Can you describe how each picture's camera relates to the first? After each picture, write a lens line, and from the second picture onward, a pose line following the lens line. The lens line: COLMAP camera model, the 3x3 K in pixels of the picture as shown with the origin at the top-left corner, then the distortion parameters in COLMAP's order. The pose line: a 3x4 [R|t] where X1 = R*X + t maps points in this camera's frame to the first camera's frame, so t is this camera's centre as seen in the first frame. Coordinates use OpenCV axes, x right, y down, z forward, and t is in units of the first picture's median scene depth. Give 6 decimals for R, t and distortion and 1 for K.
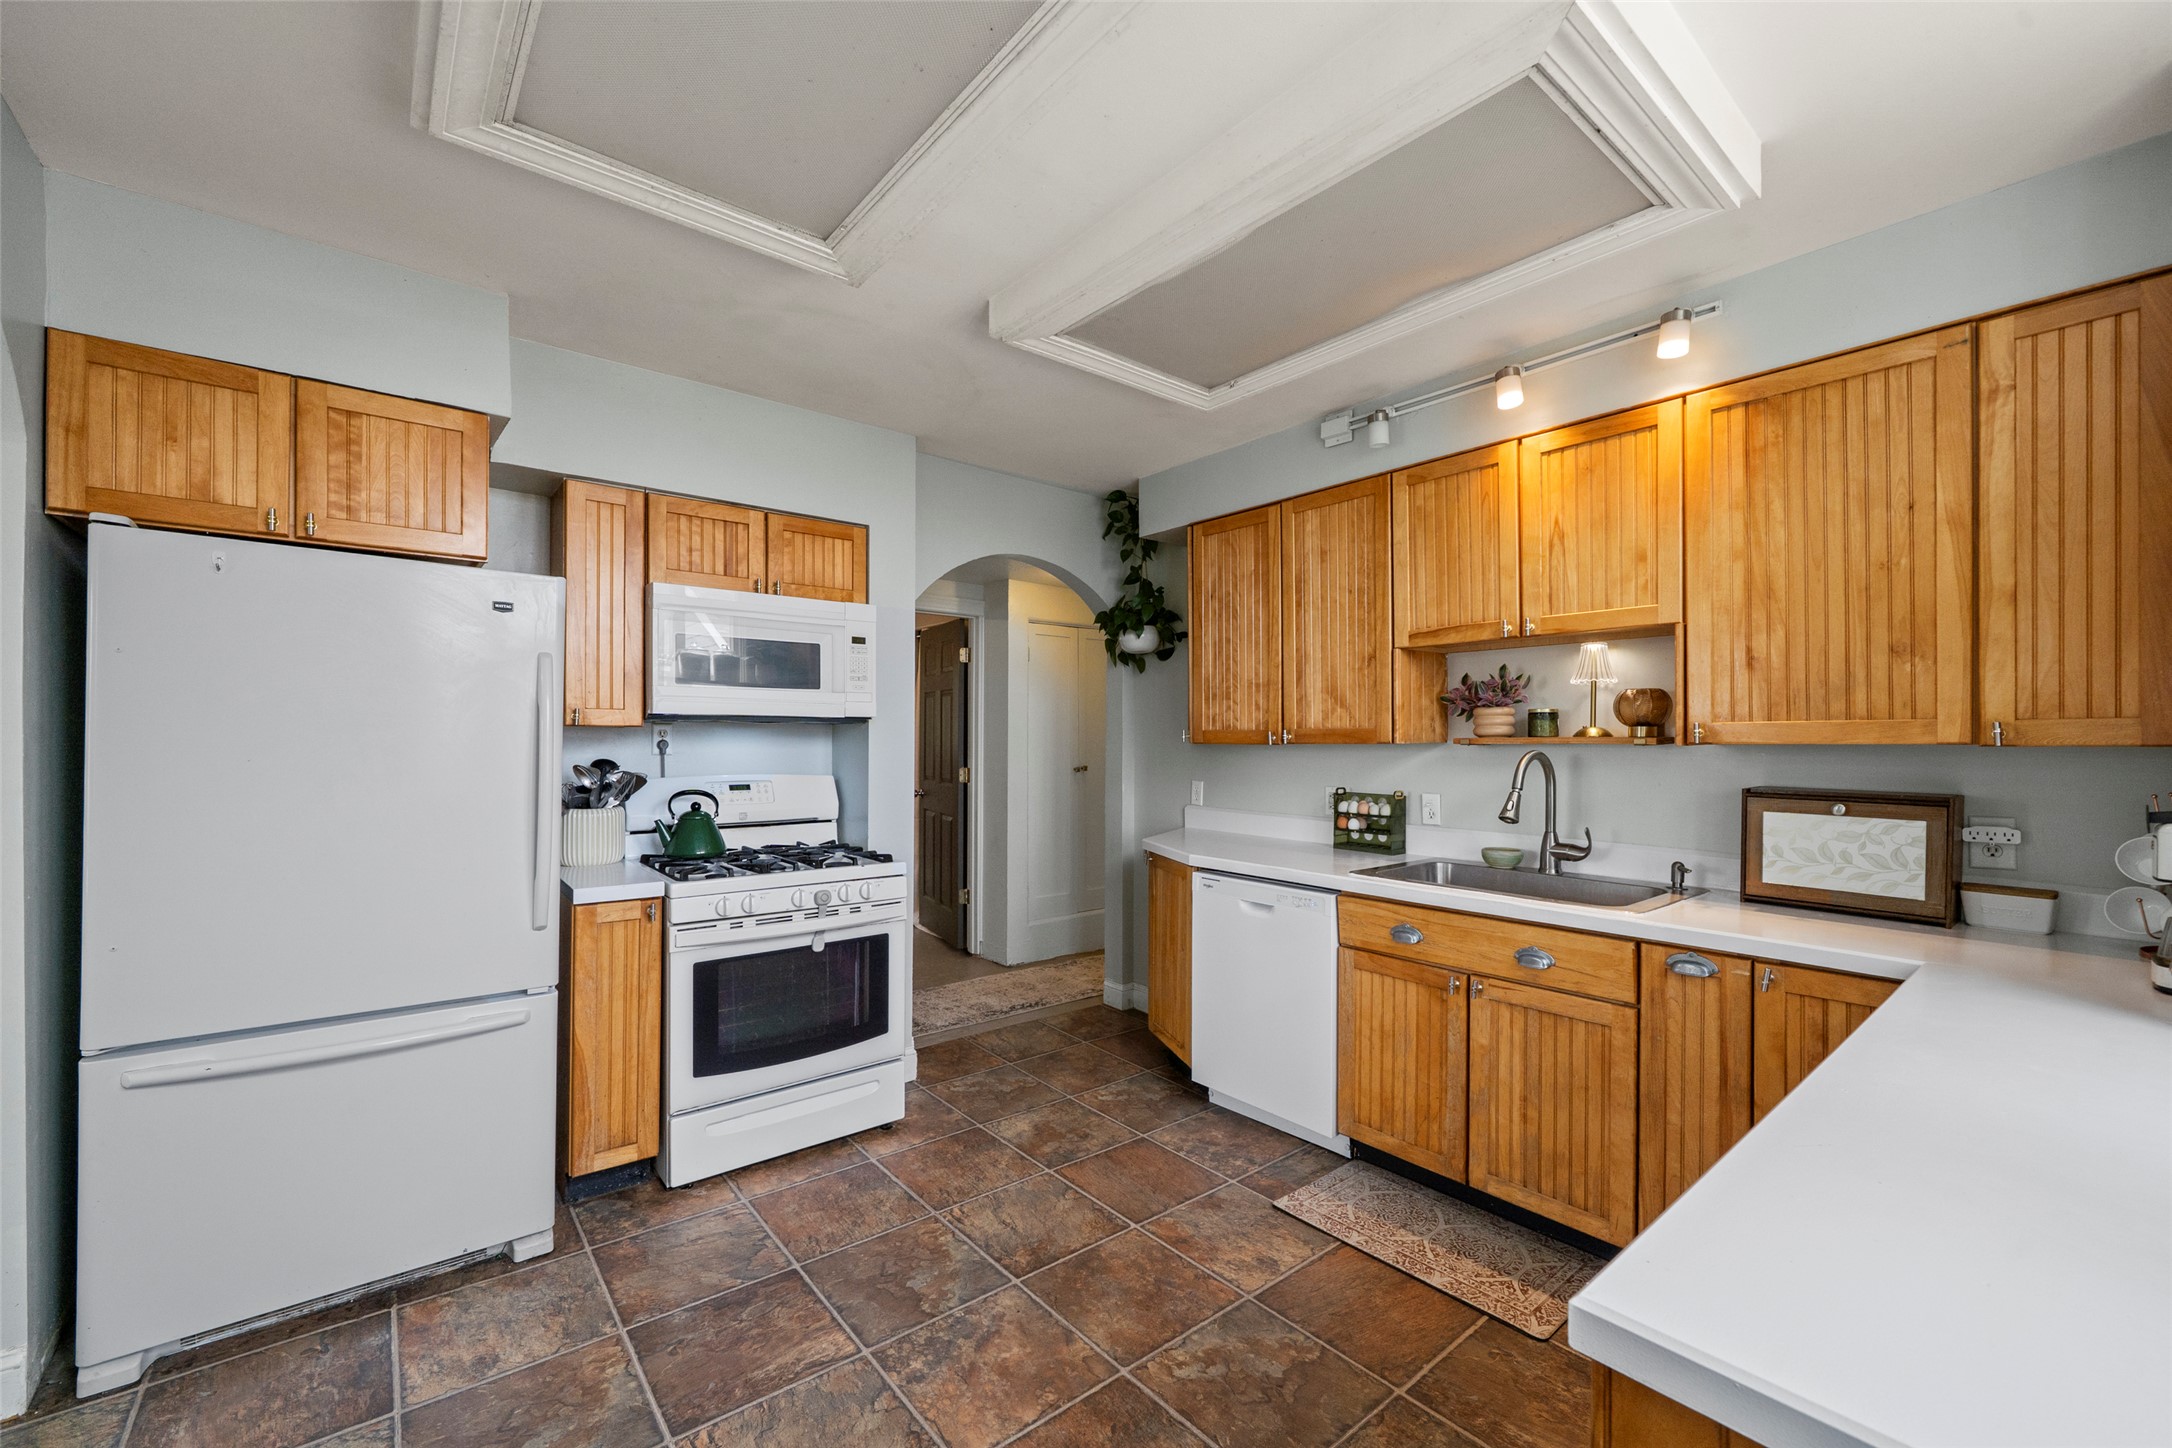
lens RADIAL K [[883.5, 0, 1066.0], [0, 883.5, 732.9], [0, 0, 1]] dist [0.002363, -0.000003]
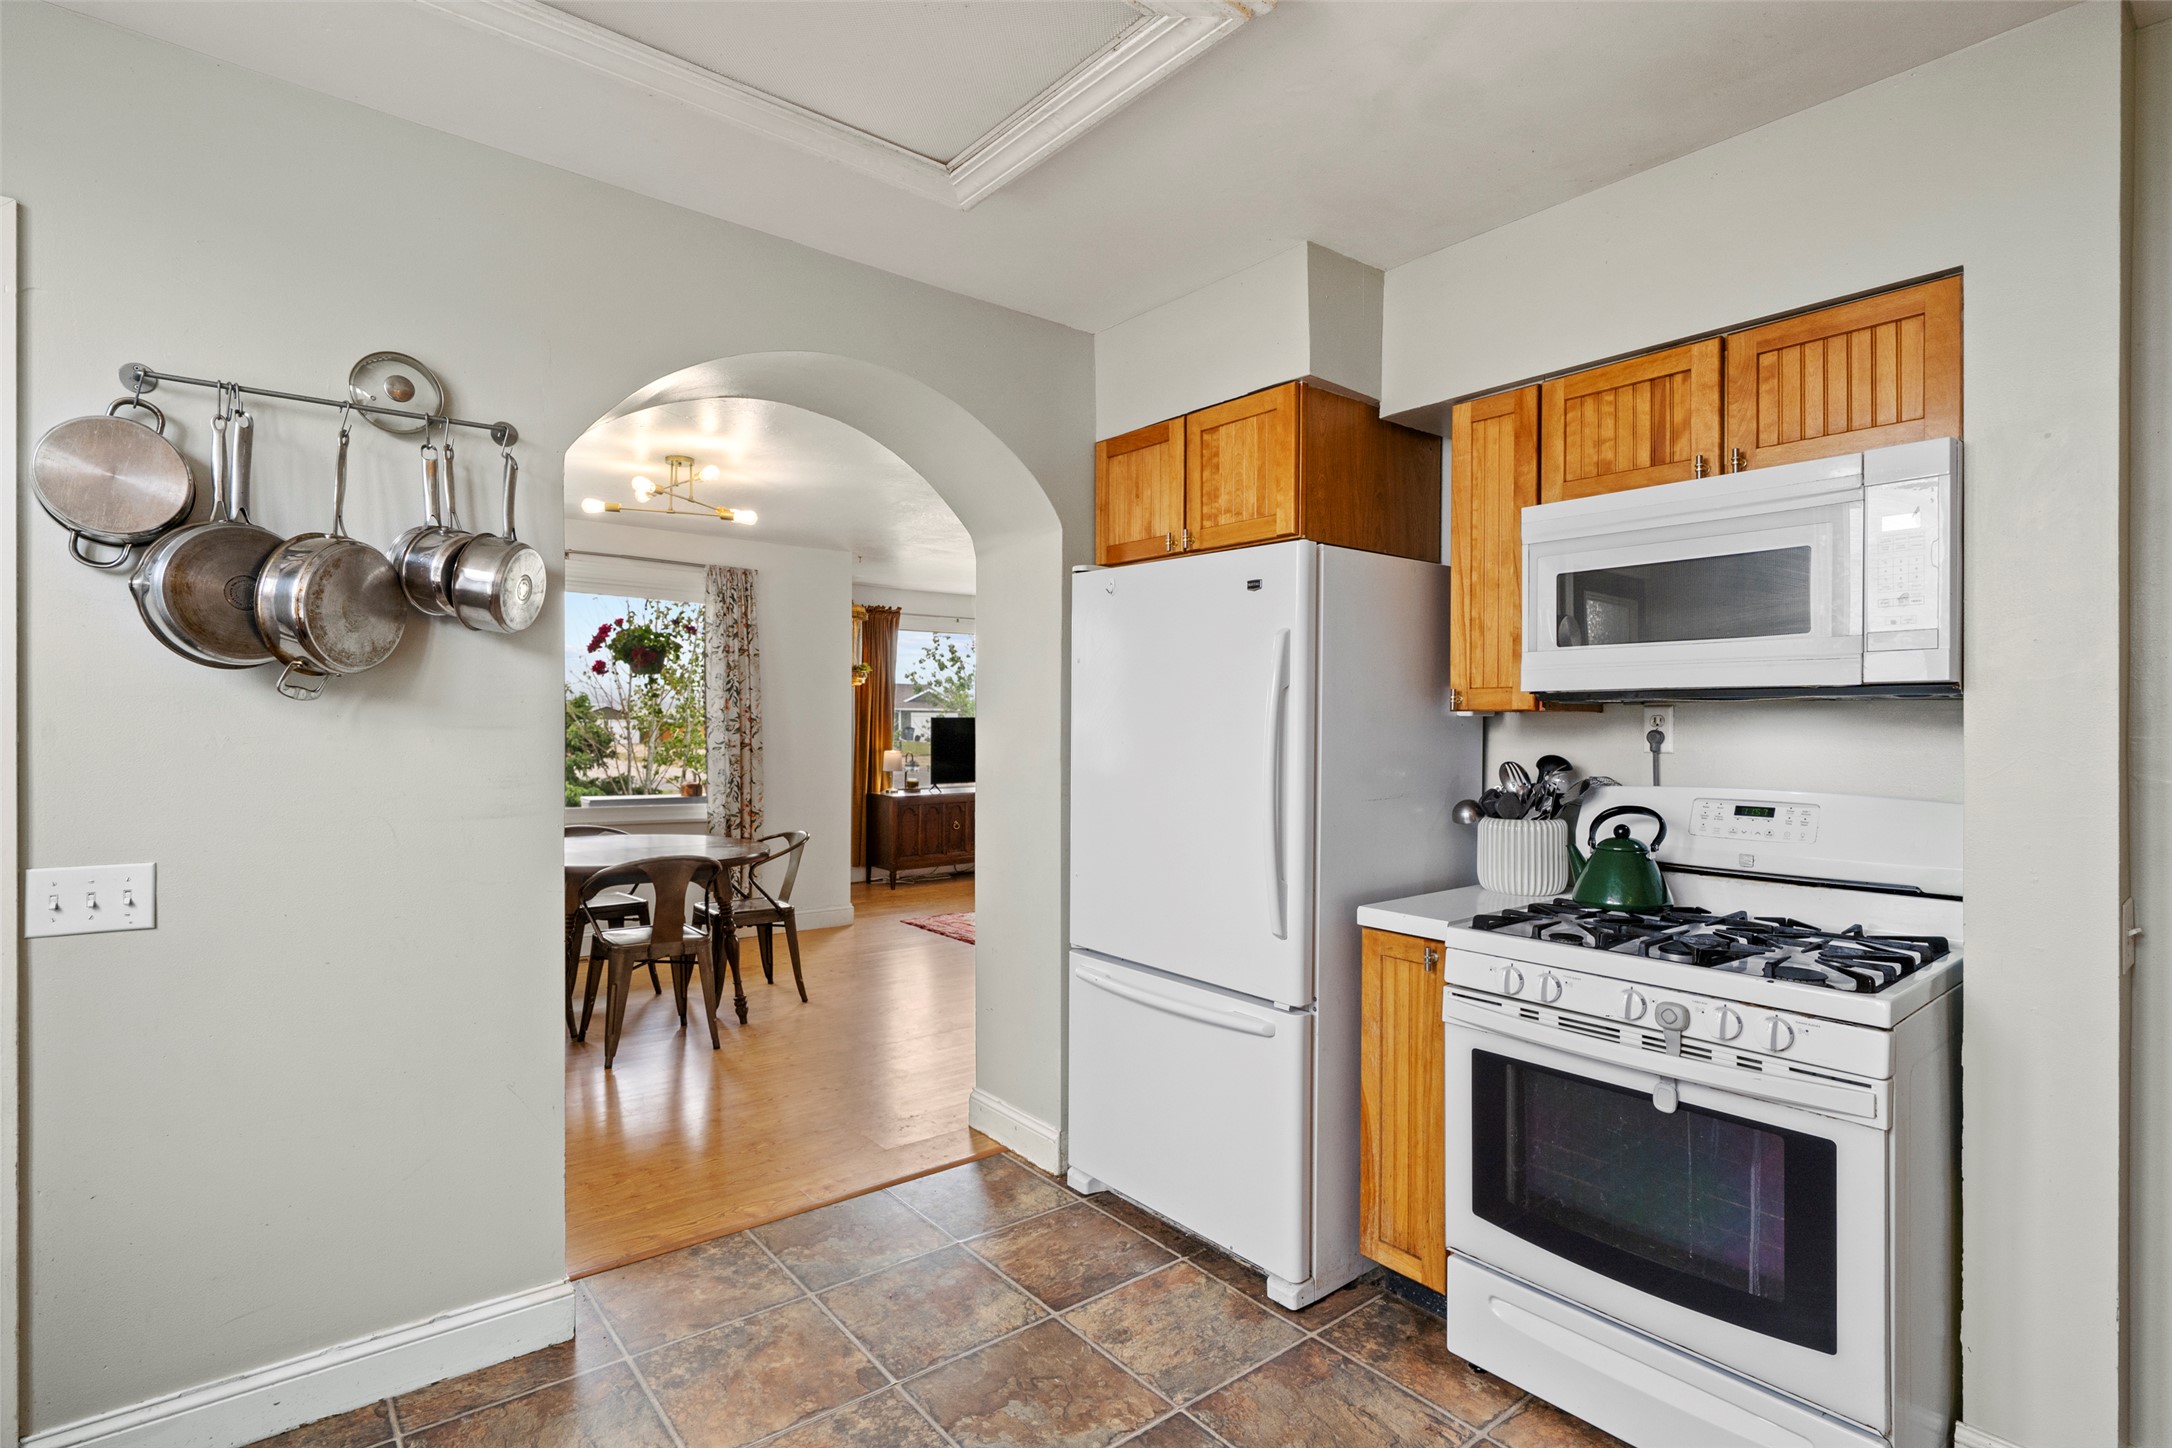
lens RADIAL K [[1051.0, 0, 1076.5], [0, 1051.0, 716.6], [0, 0, 1]] dist [-0.003007, -0.000352]
pose [[0.008201, -0.012324, -0.999890, 0.374920], [0.000173, 0.999924, -0.012323, 0.008425], [0.999966, -0.000072, 0.008203, 0.627693]]
